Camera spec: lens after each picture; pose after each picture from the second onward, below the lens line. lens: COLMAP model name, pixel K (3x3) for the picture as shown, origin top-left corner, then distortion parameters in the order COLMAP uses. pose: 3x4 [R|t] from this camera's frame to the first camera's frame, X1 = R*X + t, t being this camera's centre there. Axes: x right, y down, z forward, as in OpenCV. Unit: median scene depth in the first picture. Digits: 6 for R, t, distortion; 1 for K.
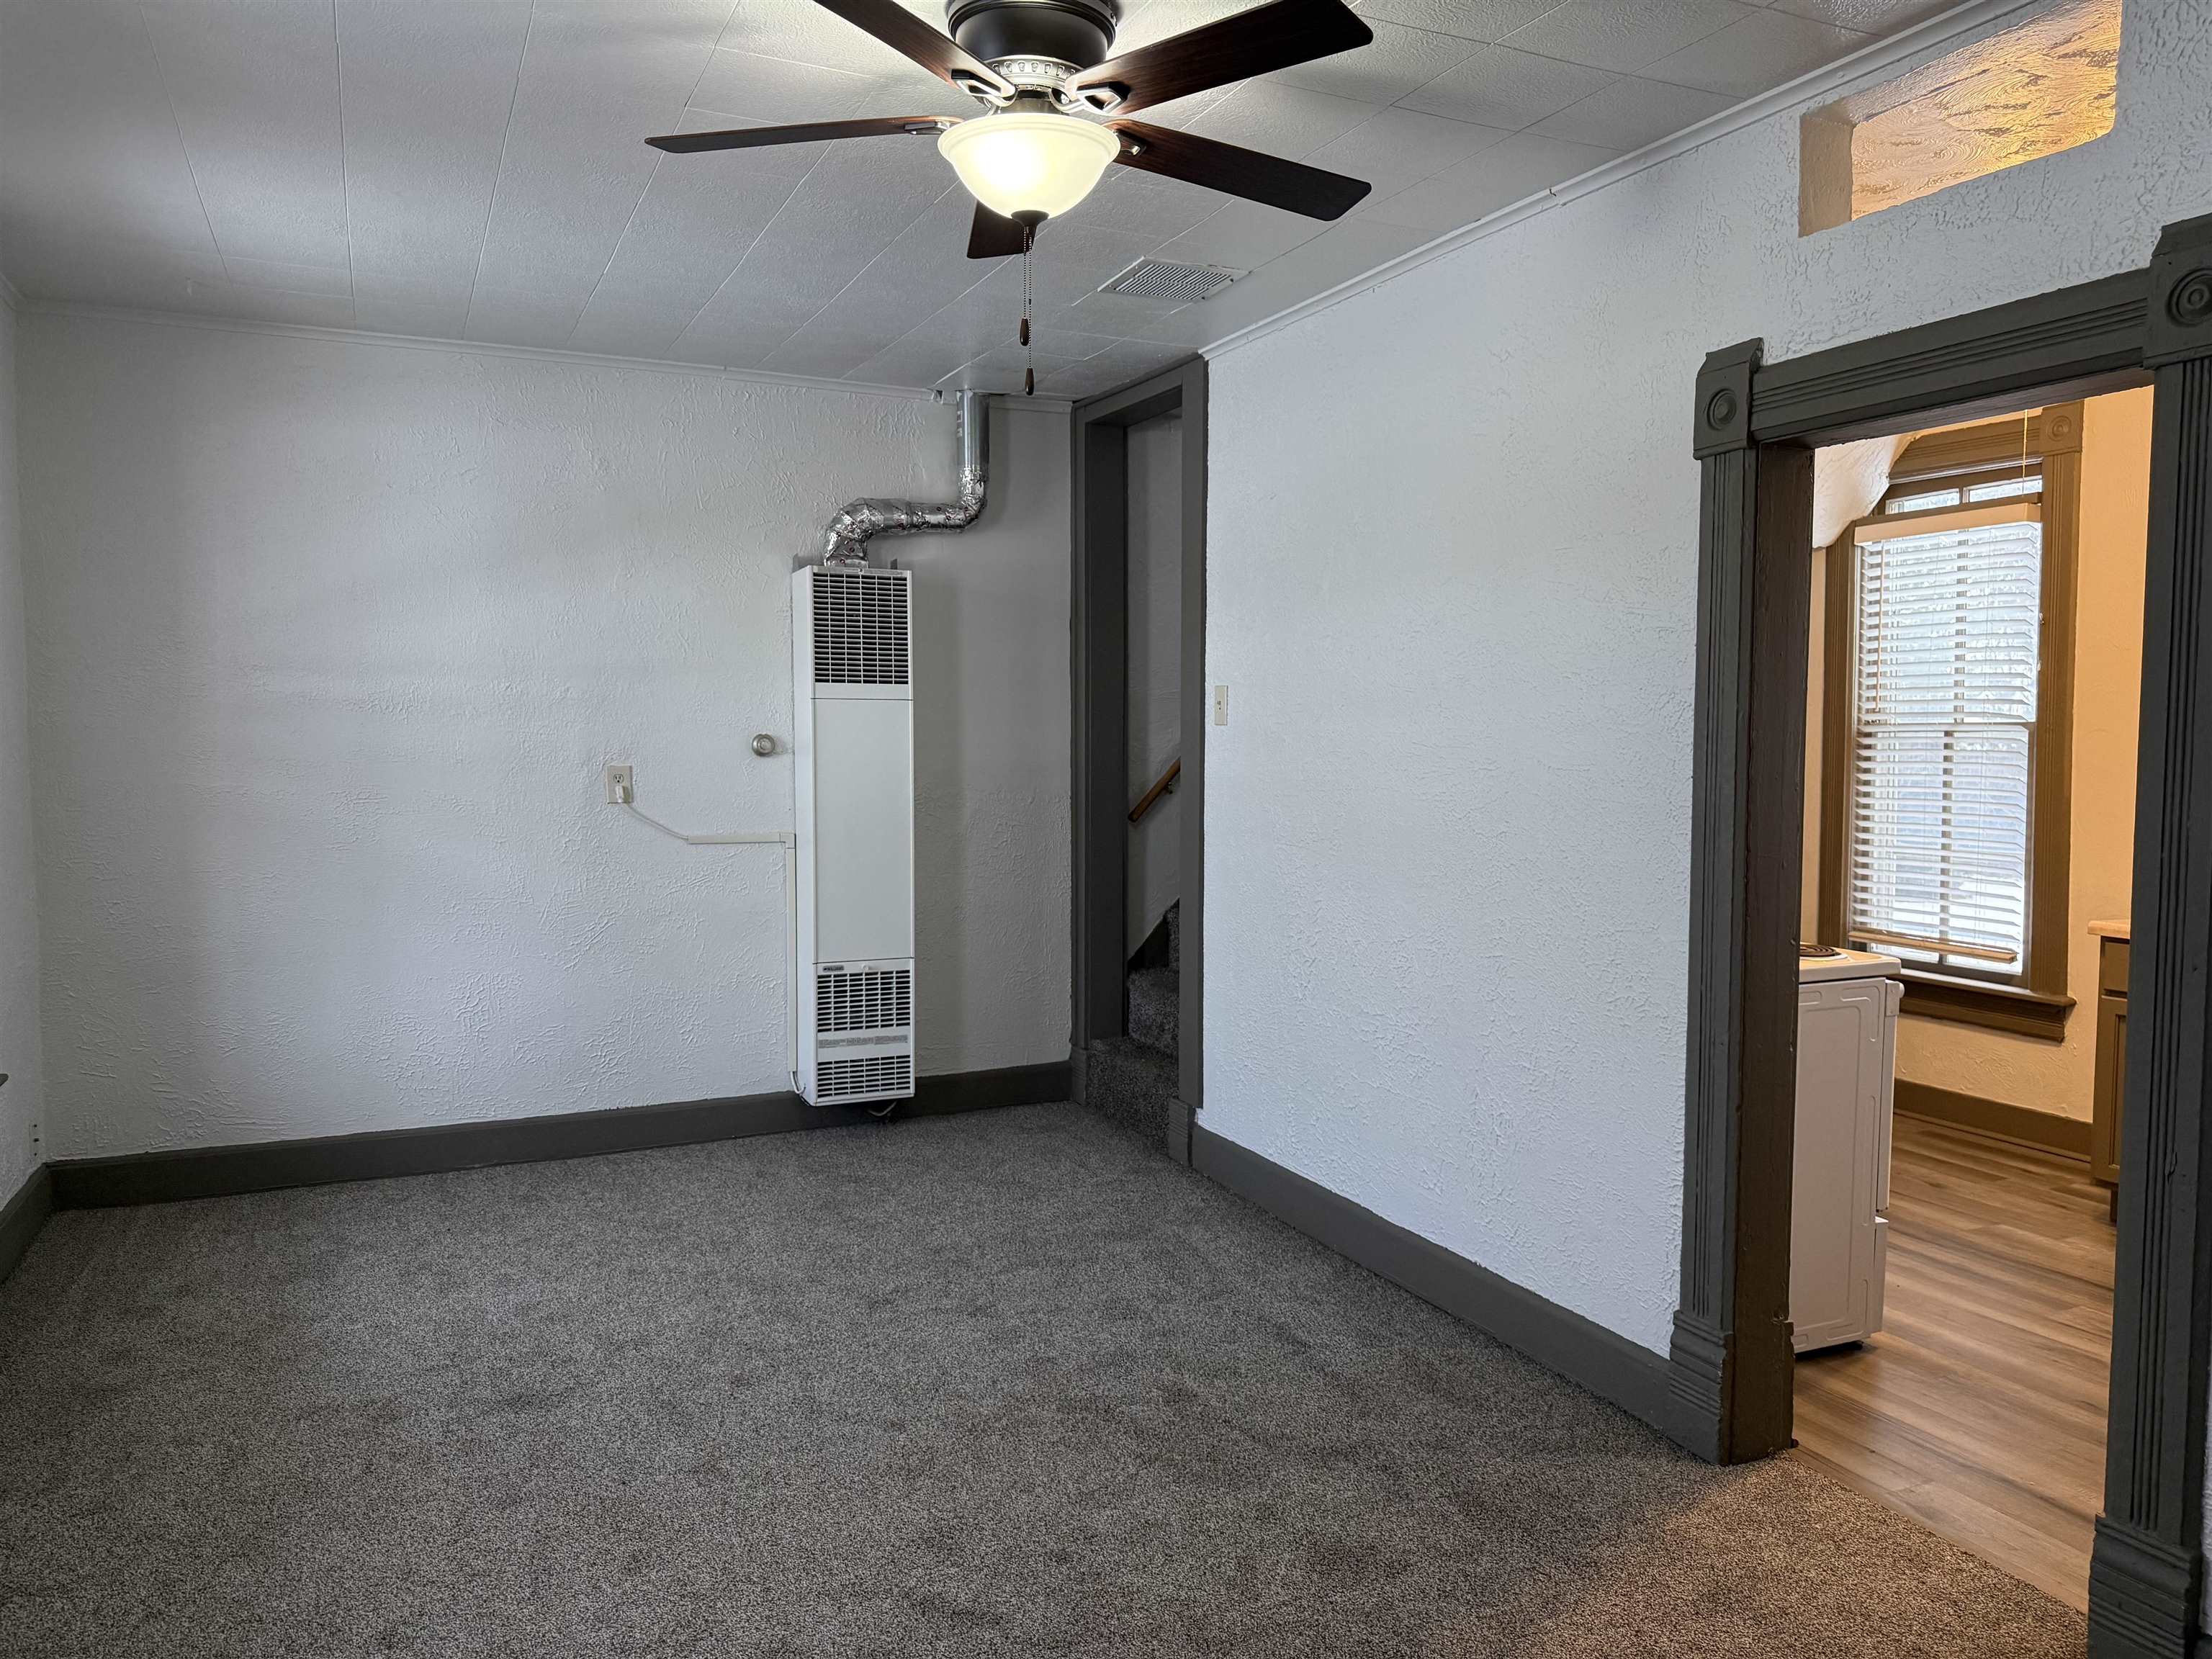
lens RADIAL K [[1563.6, 0, 1101.3], [0, 1563.6, 833.0], [0, 0, 1]] dist [0.054894, -0.059475]
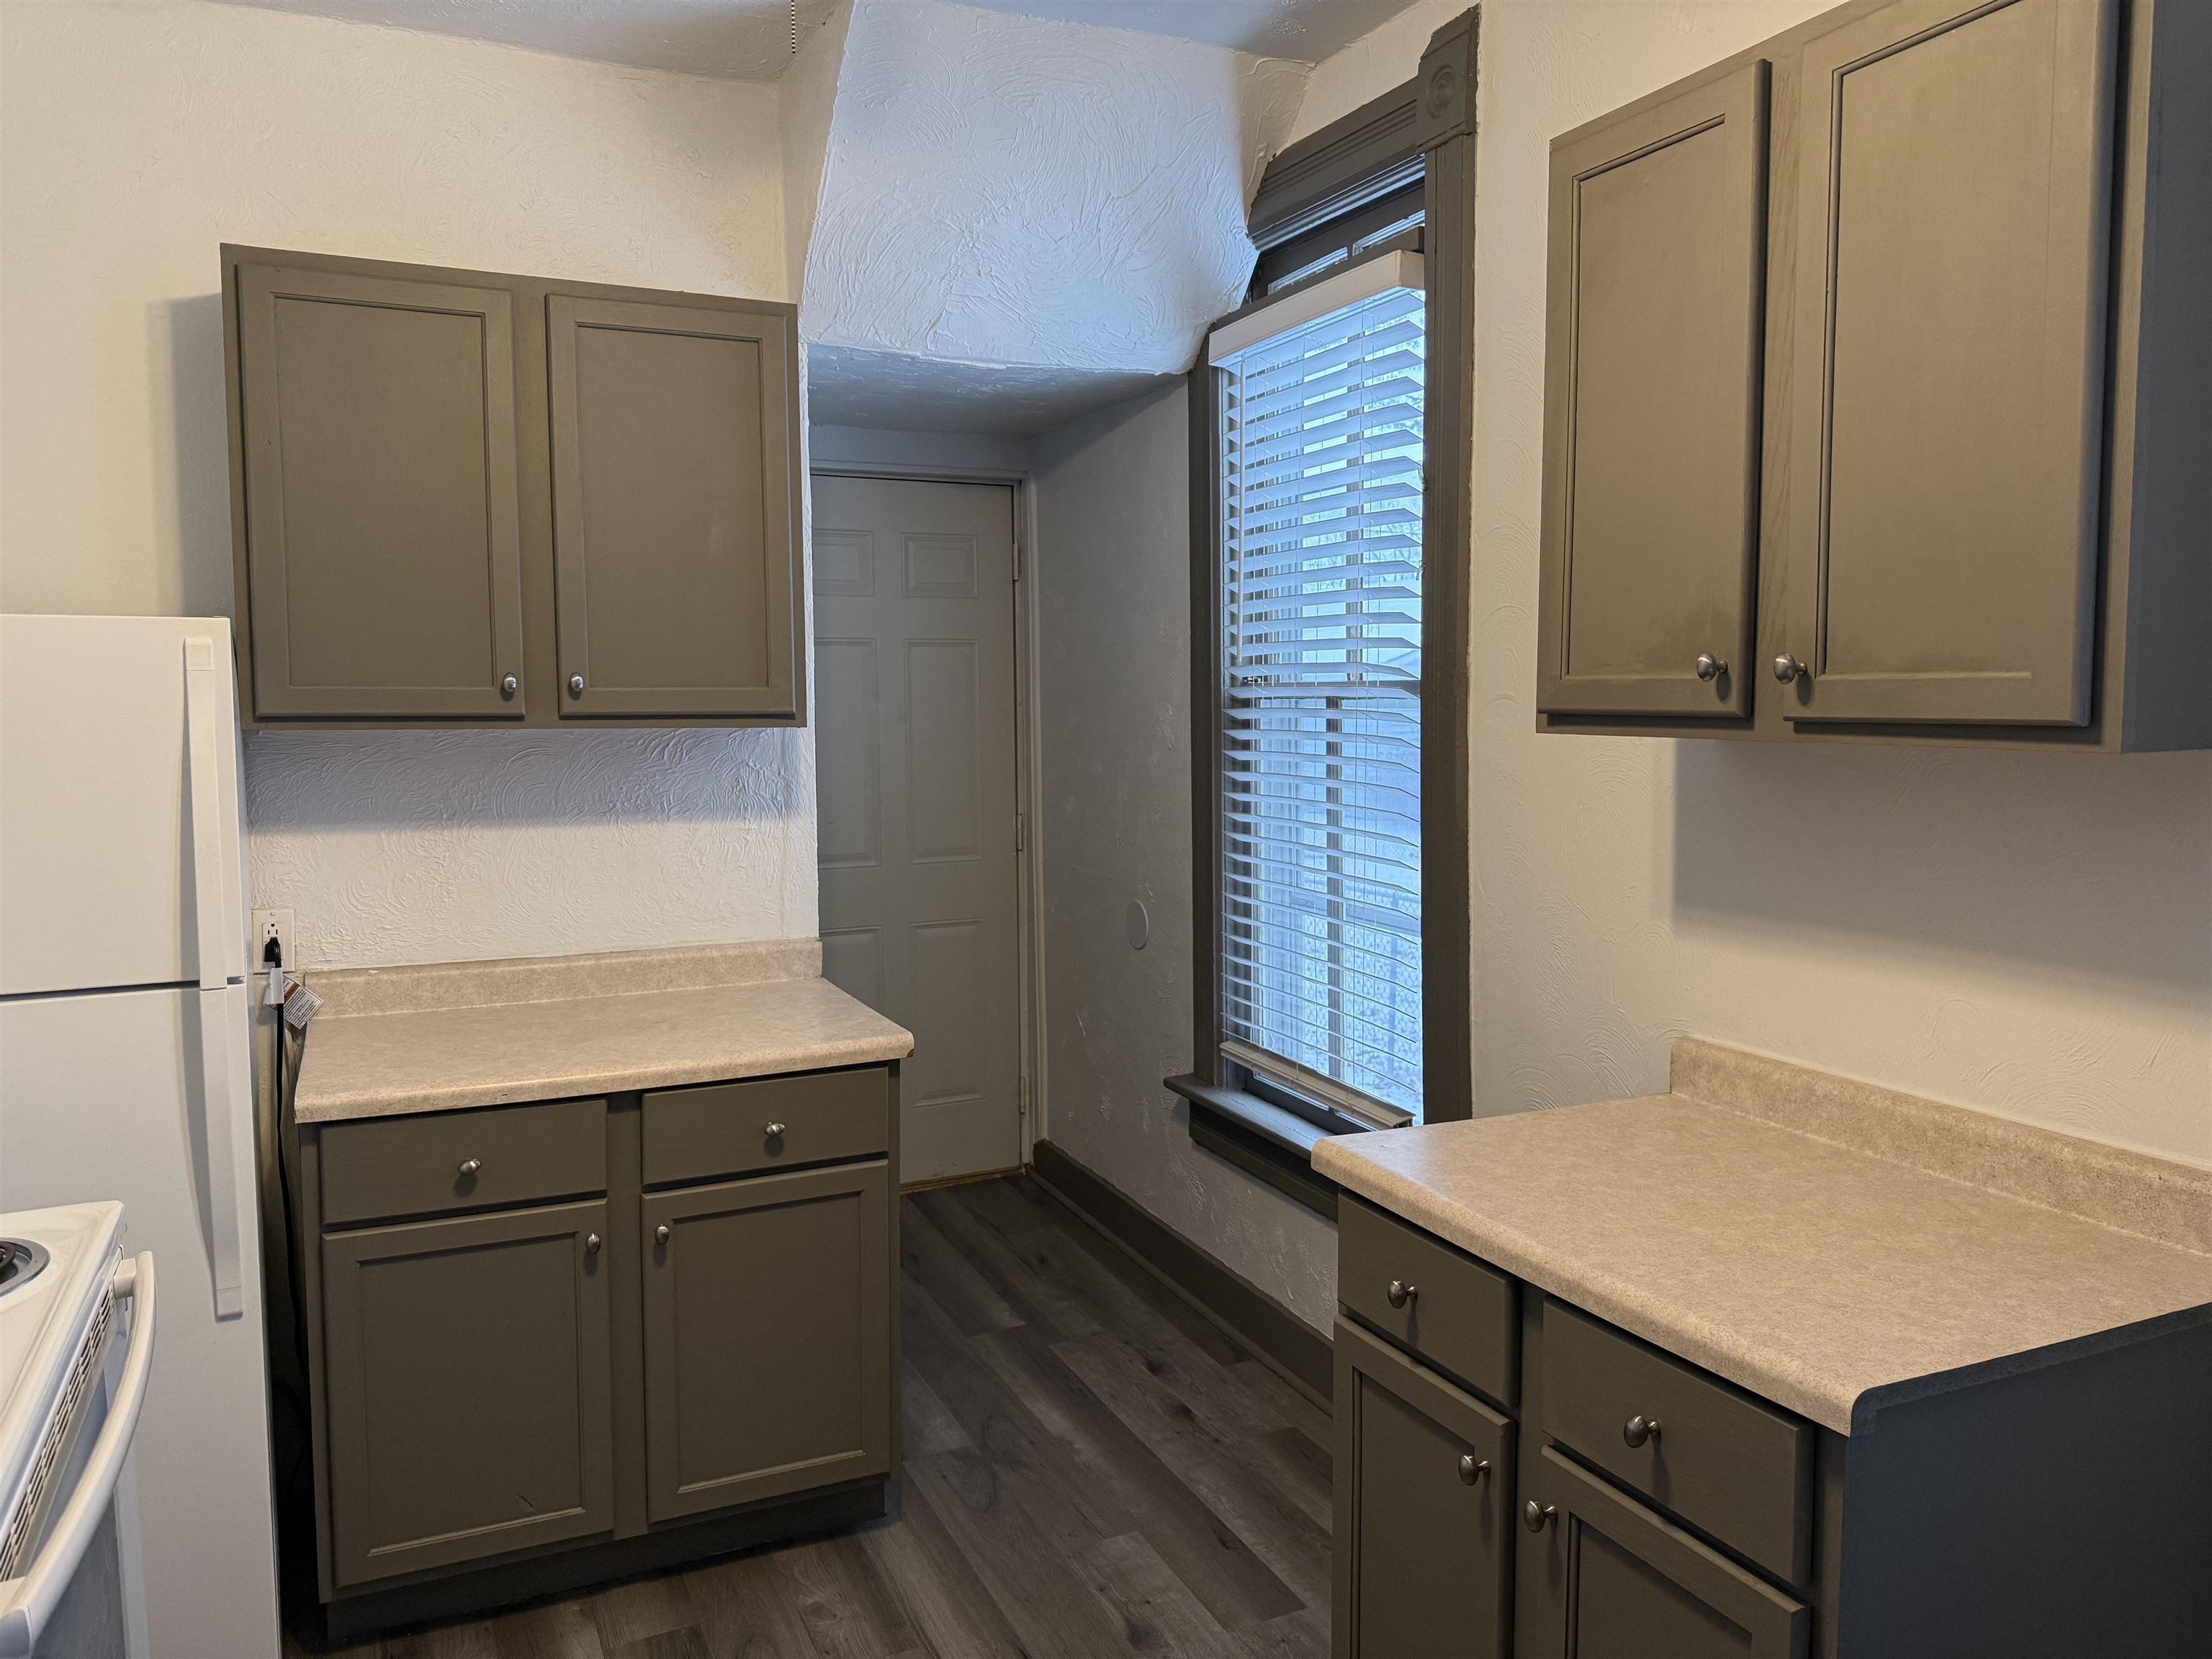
lens RADIAL K [[1563.6, 0, 1097.9], [0, 1563.6, 819.4], [0, 0, 1]] dist [0.054894, -0.059475]
pose [[0.999943, -0.009791, -0.004323, 0.458576], [0.009890, 0.999677, 0.023414, -0.035838], [0.004093, -0.023455, 0.999717, 0.457623]]
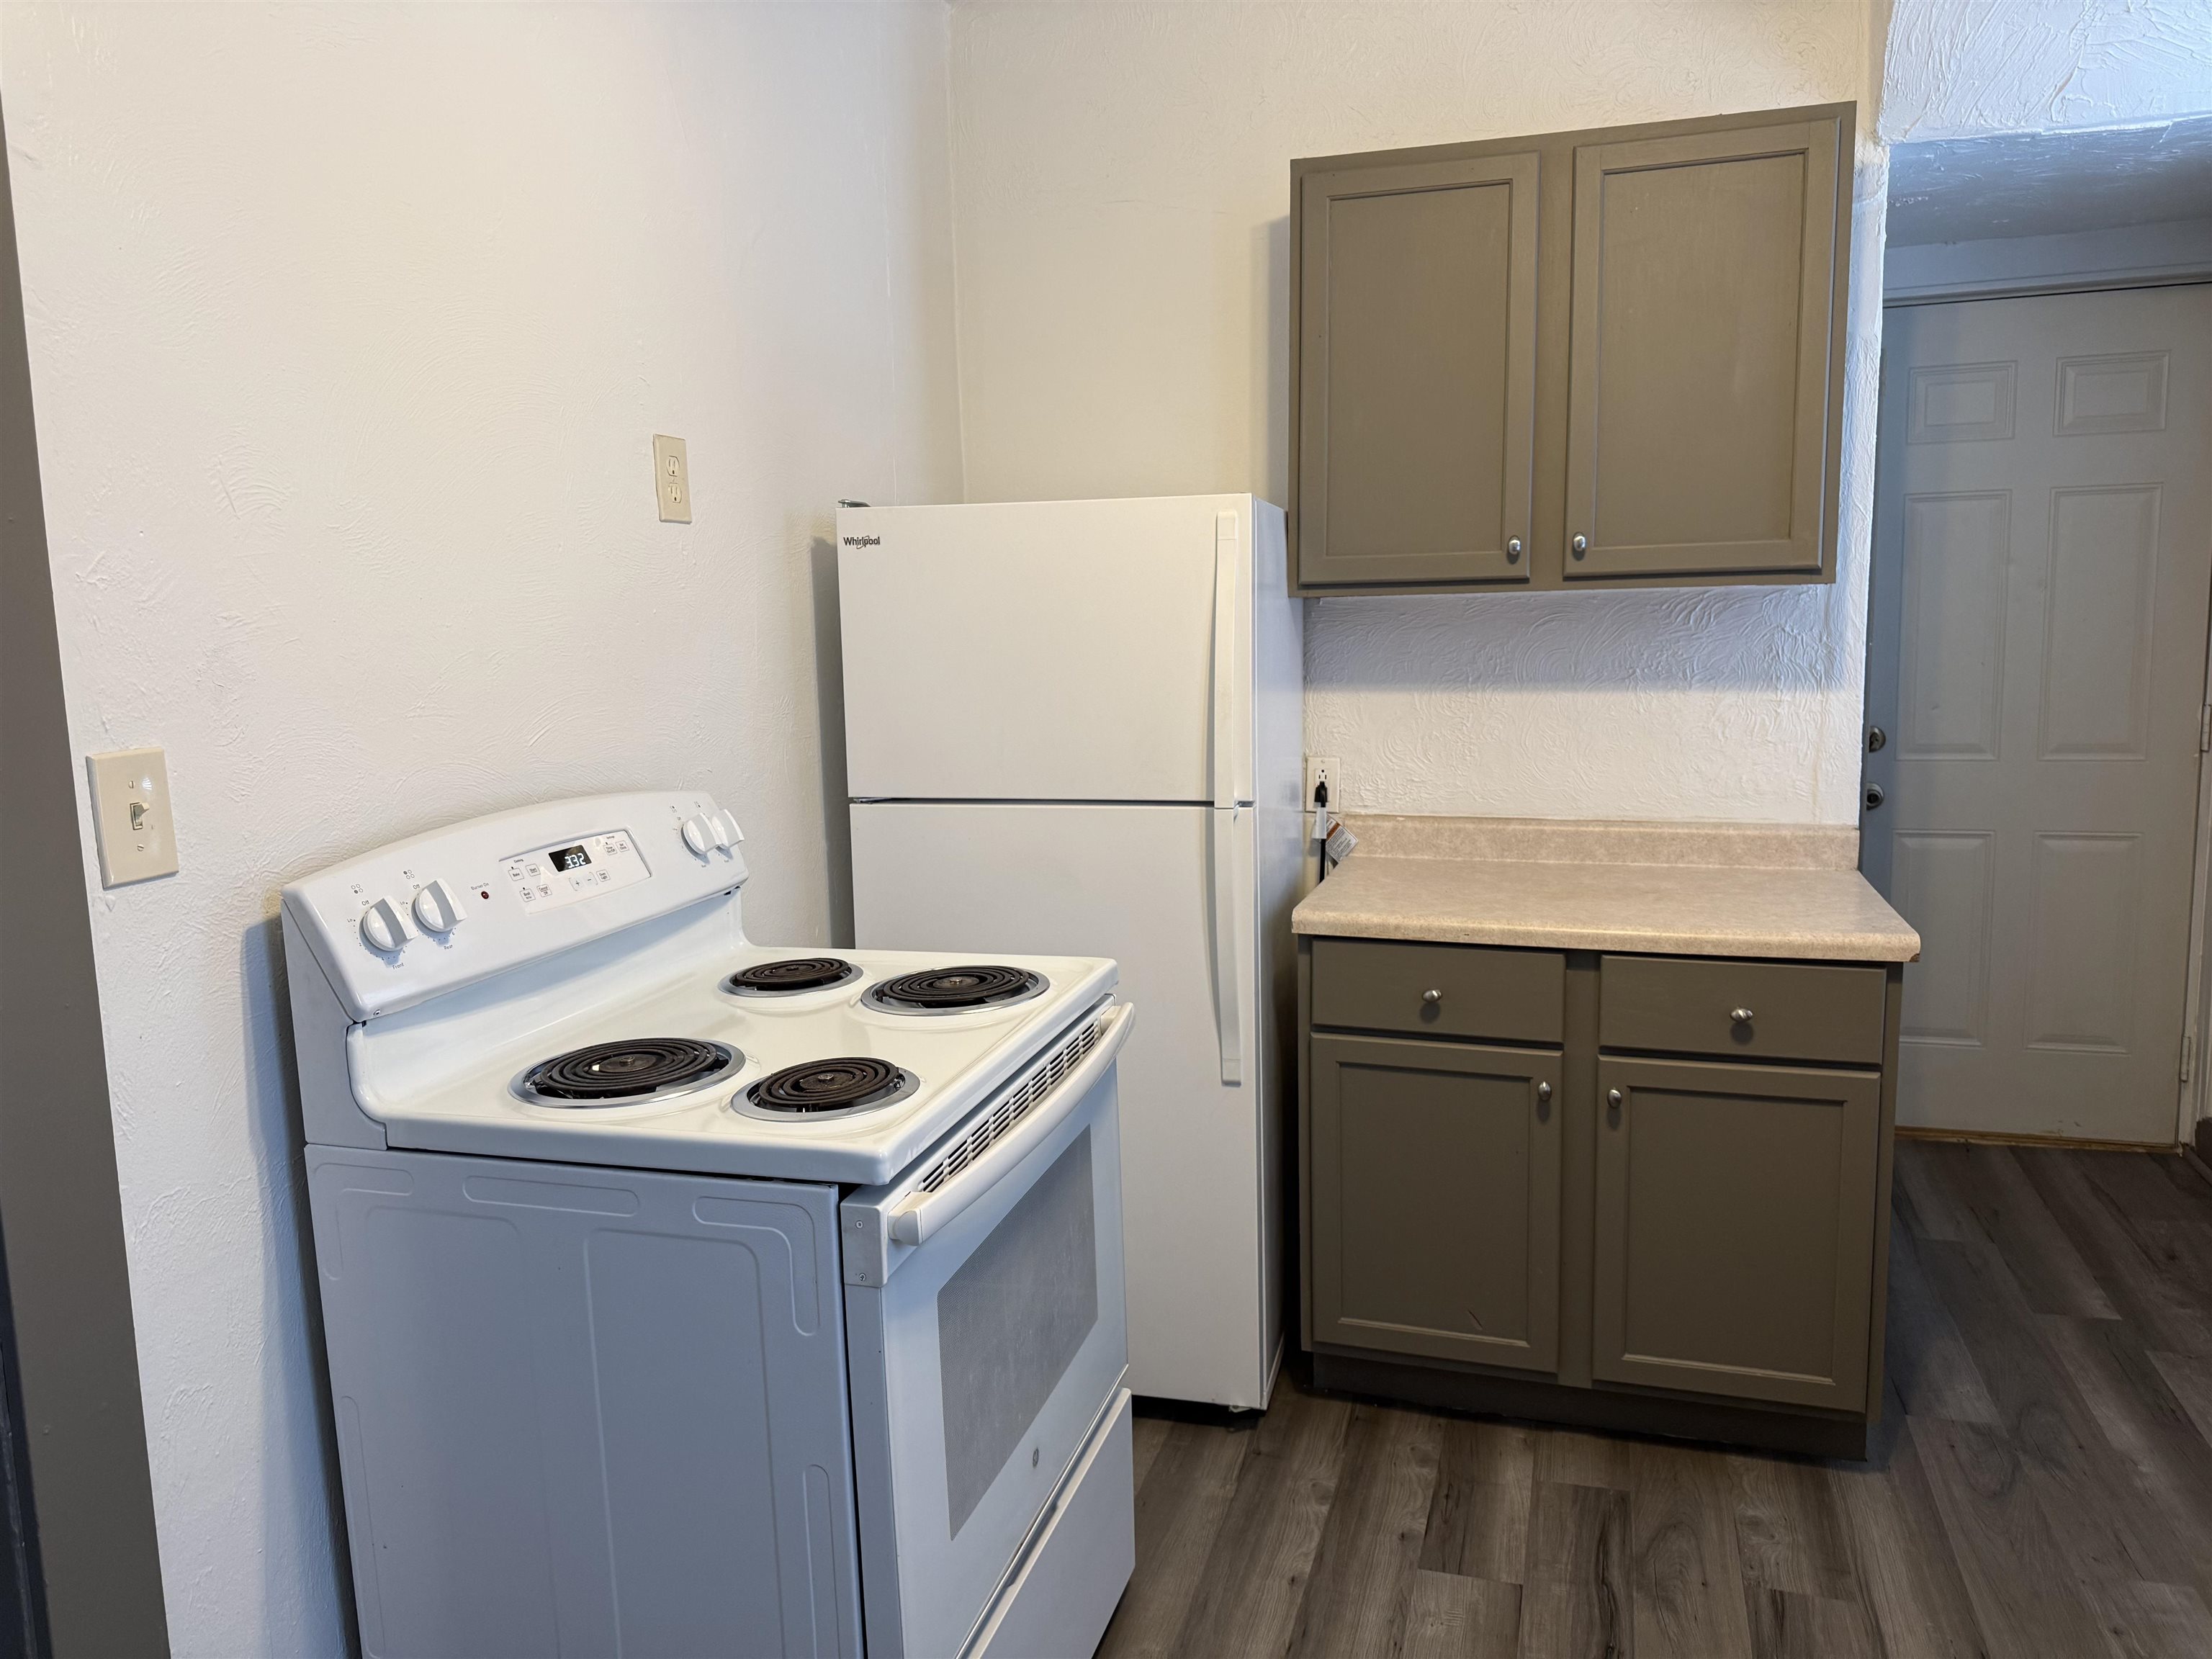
lens RADIAL K [[1563.6, 0, 1108.3], [0, 1563.6, 819.5], [0, 0, 1]] dist [0.054894, -0.059475]
pose [[0.742475, 0.064237, -0.666786, 0.514532], [-0.012608, 0.996555, 0.081967, -0.021526], [0.669755, -0.052451, 0.740728, 0.482206]]
